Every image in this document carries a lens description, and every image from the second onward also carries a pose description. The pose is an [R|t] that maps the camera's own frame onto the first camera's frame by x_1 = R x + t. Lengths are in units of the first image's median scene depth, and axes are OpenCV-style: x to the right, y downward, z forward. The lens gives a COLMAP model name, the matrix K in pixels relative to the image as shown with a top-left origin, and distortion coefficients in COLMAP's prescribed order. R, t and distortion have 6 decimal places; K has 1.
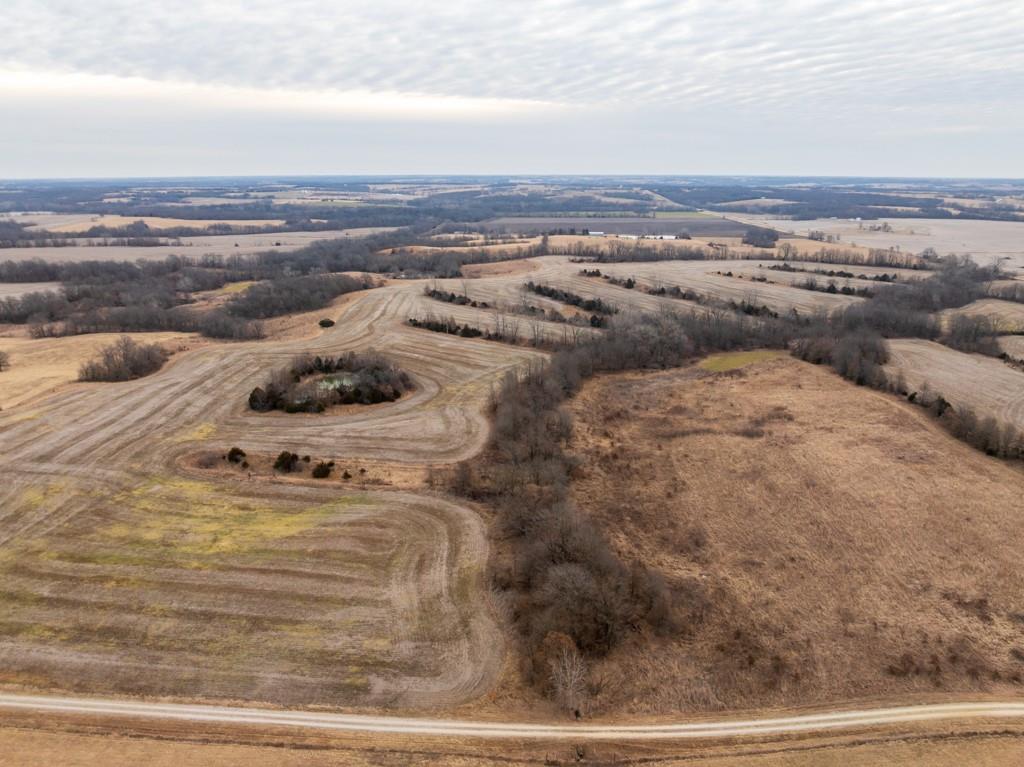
lens RADIAL K [[738.6, 0, 512.3], [0, 738.6, 366.8], [0, 0, 1]] dist [-0.035743, -0.003391]
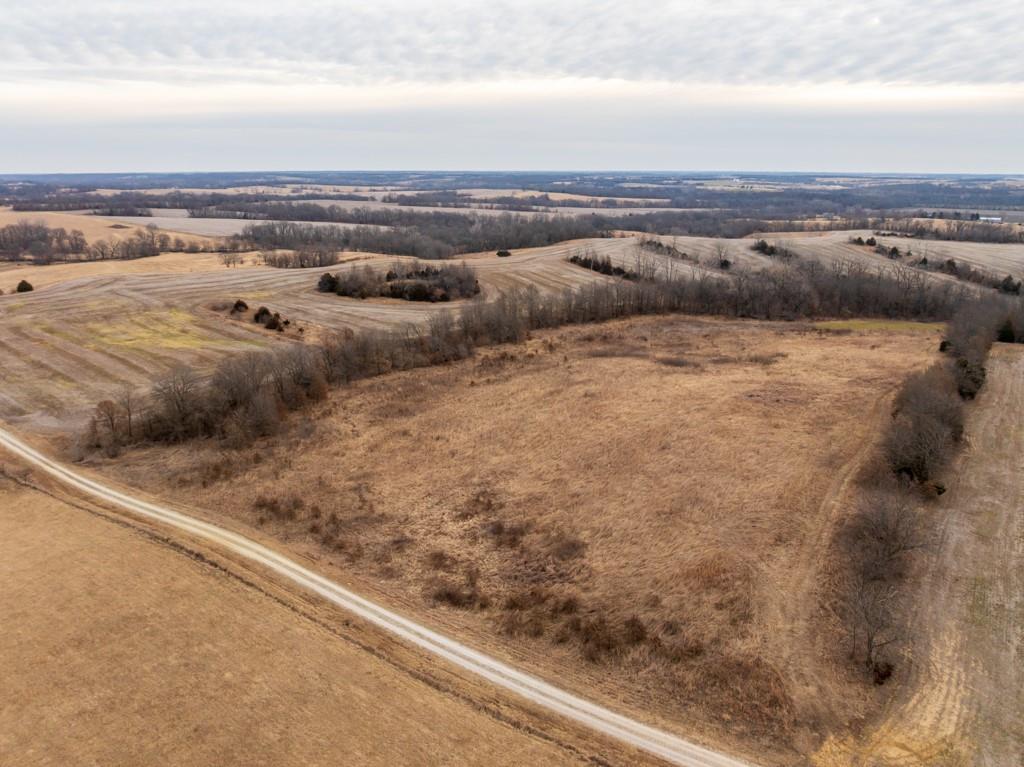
lens RADIAL K [[725.4, 0, 512.0], [0, 725.4, 383.5], [0, 0, 1]] dist [-0.056966, 0.033736]
pose [[0.814713, 0.163516, -0.556332, 0.208265], [-0.148116, 0.986274, 0.072976, 0.026823], [0.560629, 0.022947, 0.827749, 0.071947]]
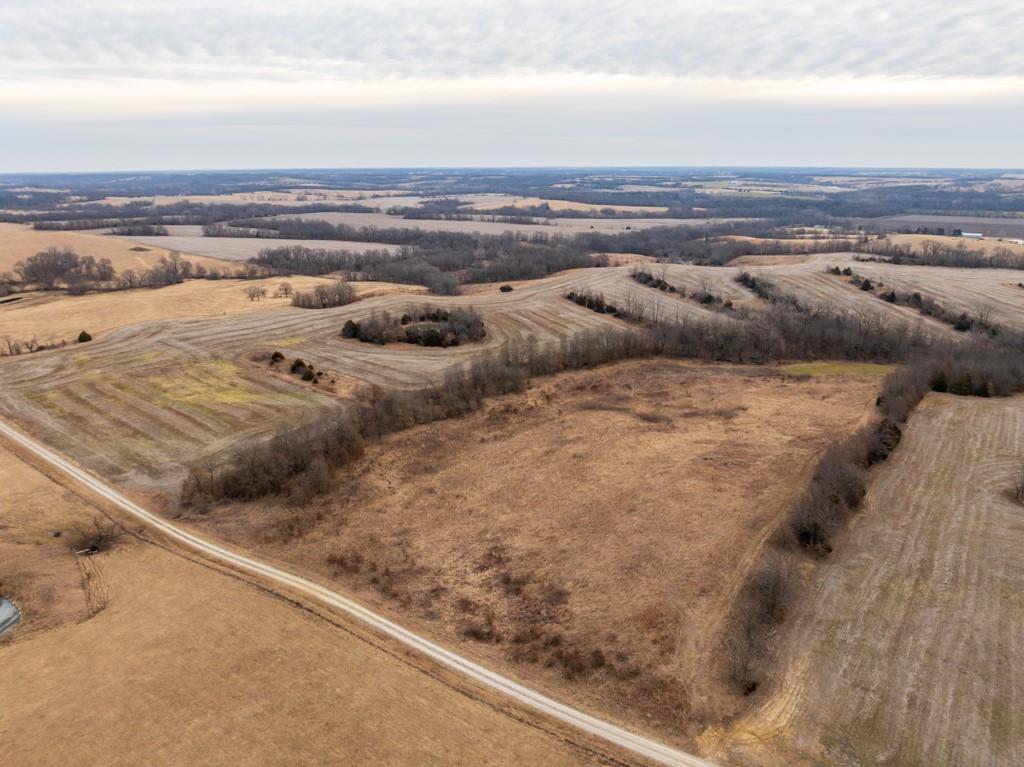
lens RADIAL K [[726.4, 0, 512.0], [0, 726.4, 383.5], [0, 0, 1]] dist [-0.040088, 0.004205]
pose [[0.814192, 0.163935, -0.556970, 0.233773], [-0.143050, 0.986378, 0.081209, -0.002798], [0.562696, 0.013555, 0.826553, 0.026107]]
